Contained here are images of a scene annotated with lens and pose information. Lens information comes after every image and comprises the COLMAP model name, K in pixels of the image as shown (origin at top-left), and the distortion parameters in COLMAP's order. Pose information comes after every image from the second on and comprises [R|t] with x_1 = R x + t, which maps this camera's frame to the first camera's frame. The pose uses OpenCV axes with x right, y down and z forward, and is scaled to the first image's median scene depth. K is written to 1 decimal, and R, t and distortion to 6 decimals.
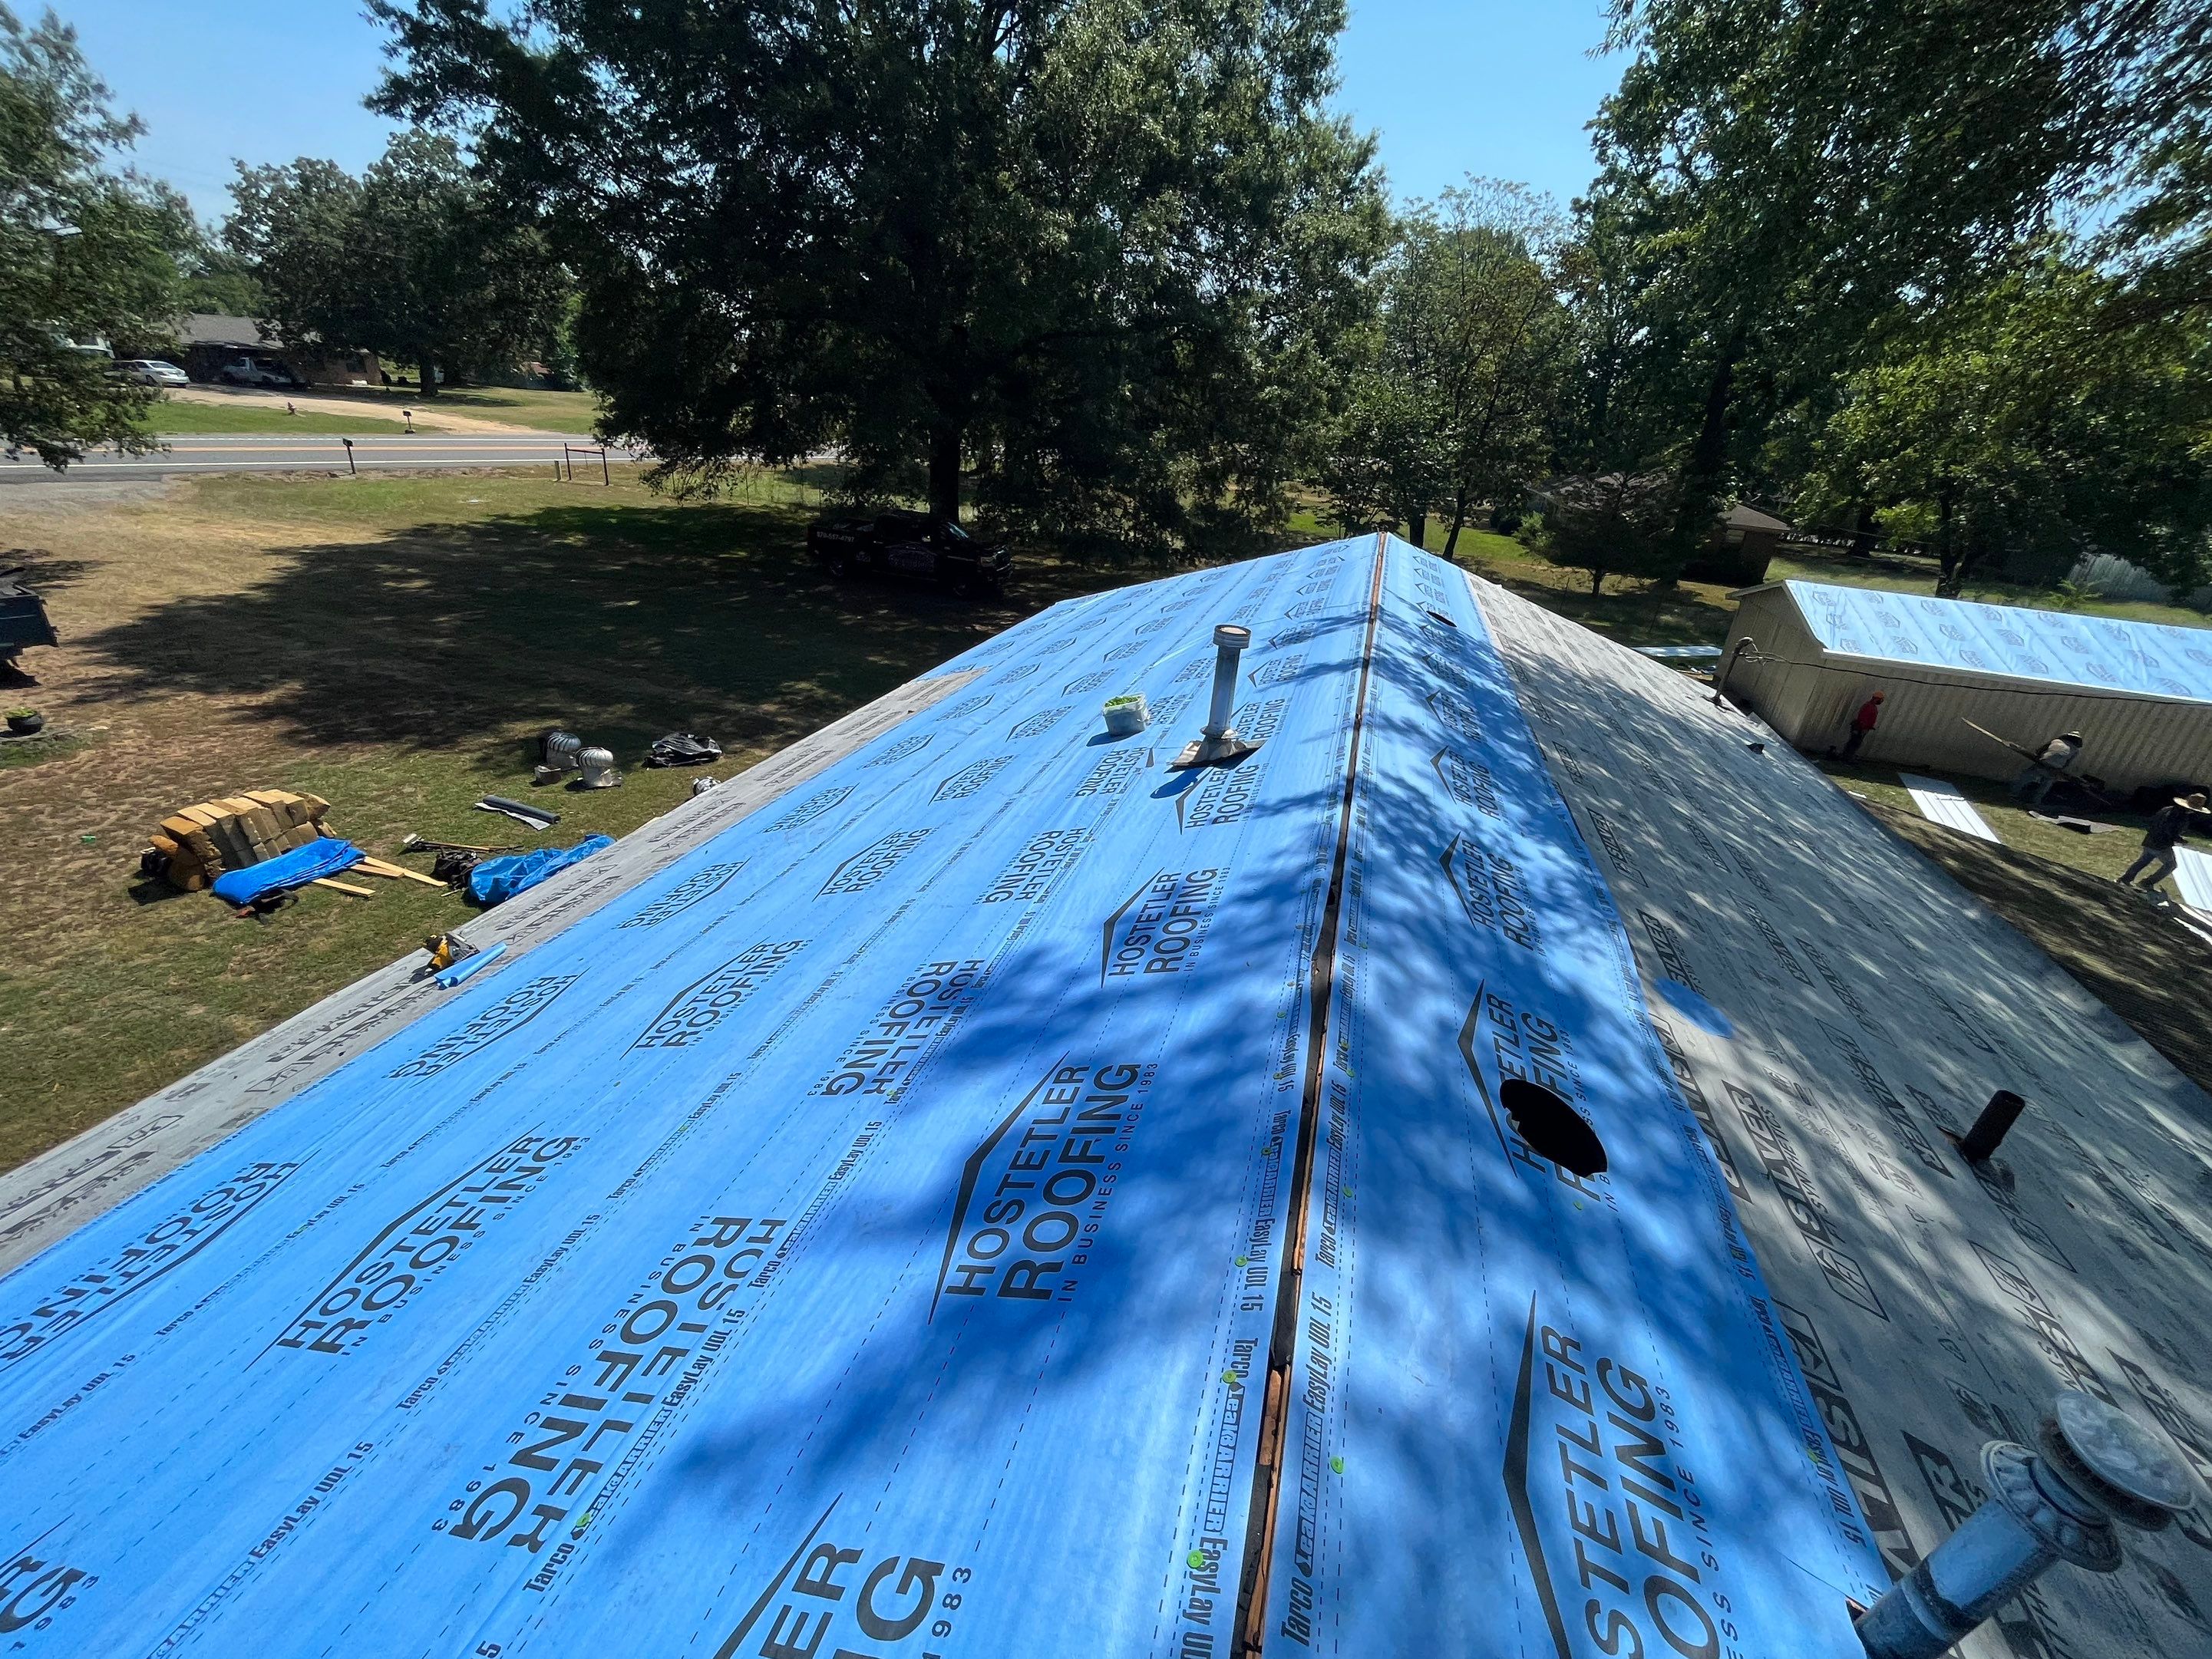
lens RADIAL K [[924.4, 0, 1092.1], [0, 924.4, 828.9], [0, 0, 1]] dist [-0.001362, -0.000339]
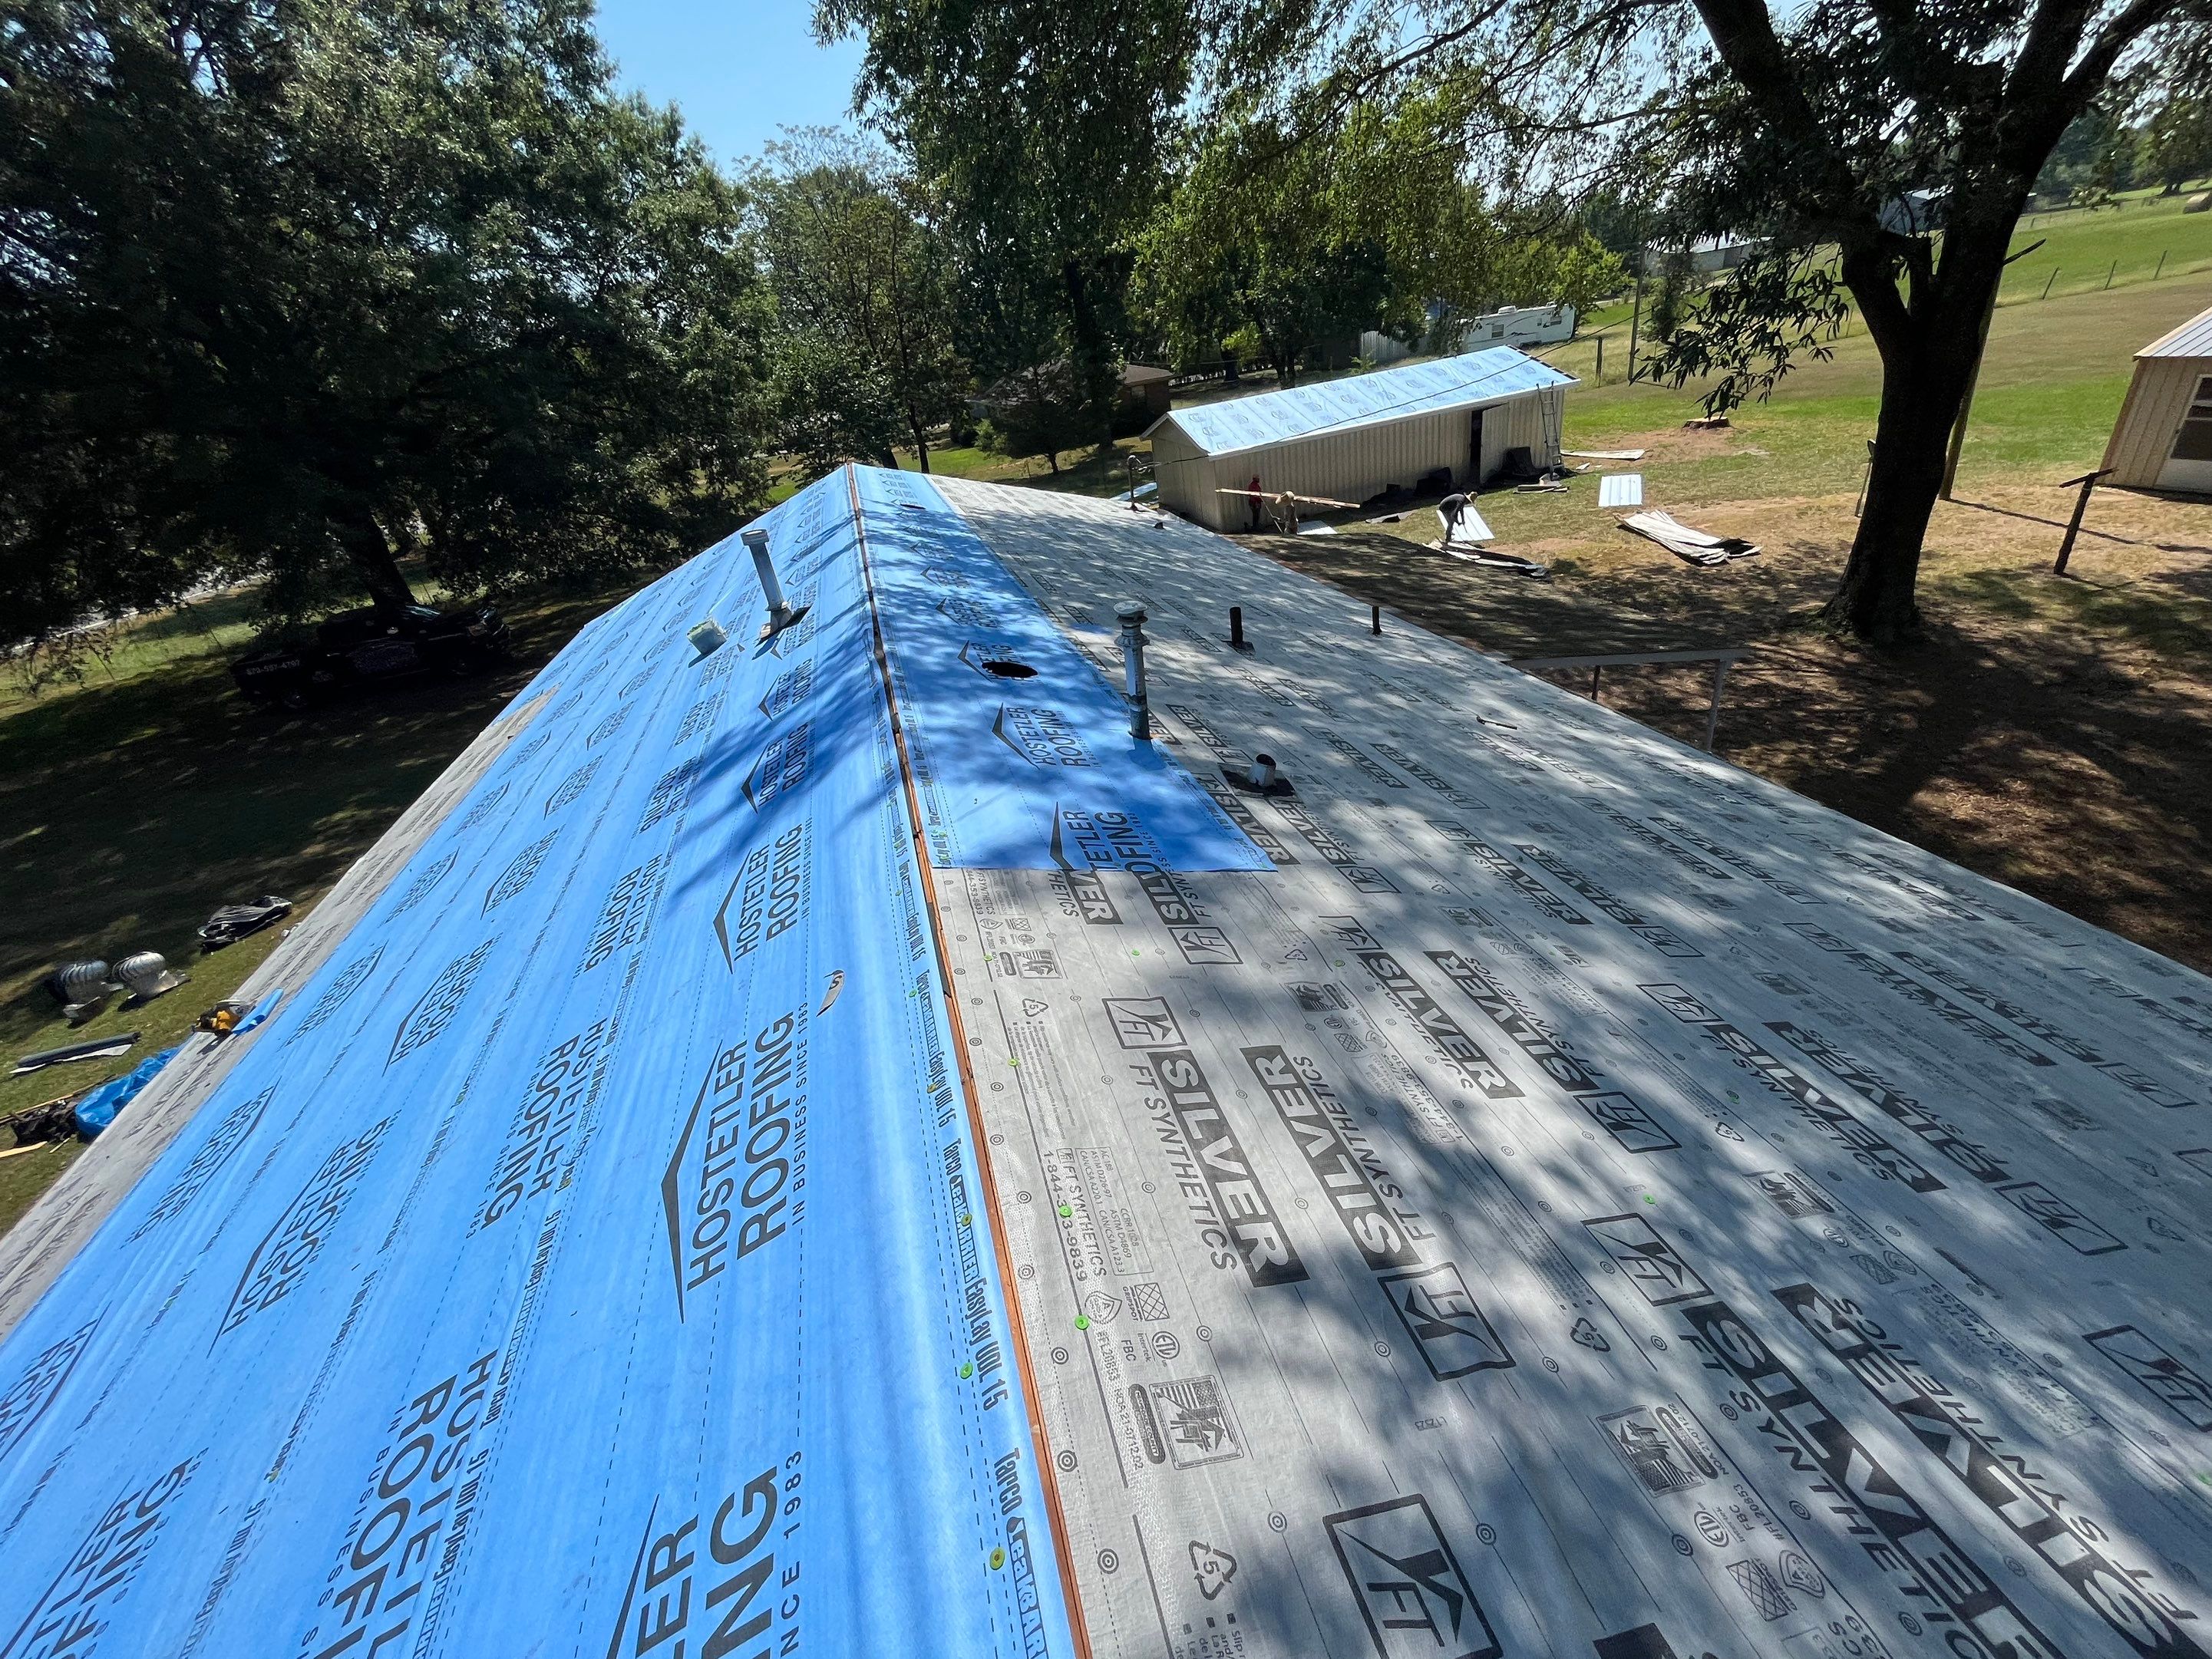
lens RADIAL K [[925.9, 0, 1104.9], [0, 925.9, 824.9], [0, 0, 1]] dist [-0.003820, -0.000360]
pose [[0.823463, -0.434114, 0.365313, -0.040278], [0.421110, 0.899138, 0.119238, 0.084102], [-0.380229, 0.055649, 0.923217, -0.169108]]
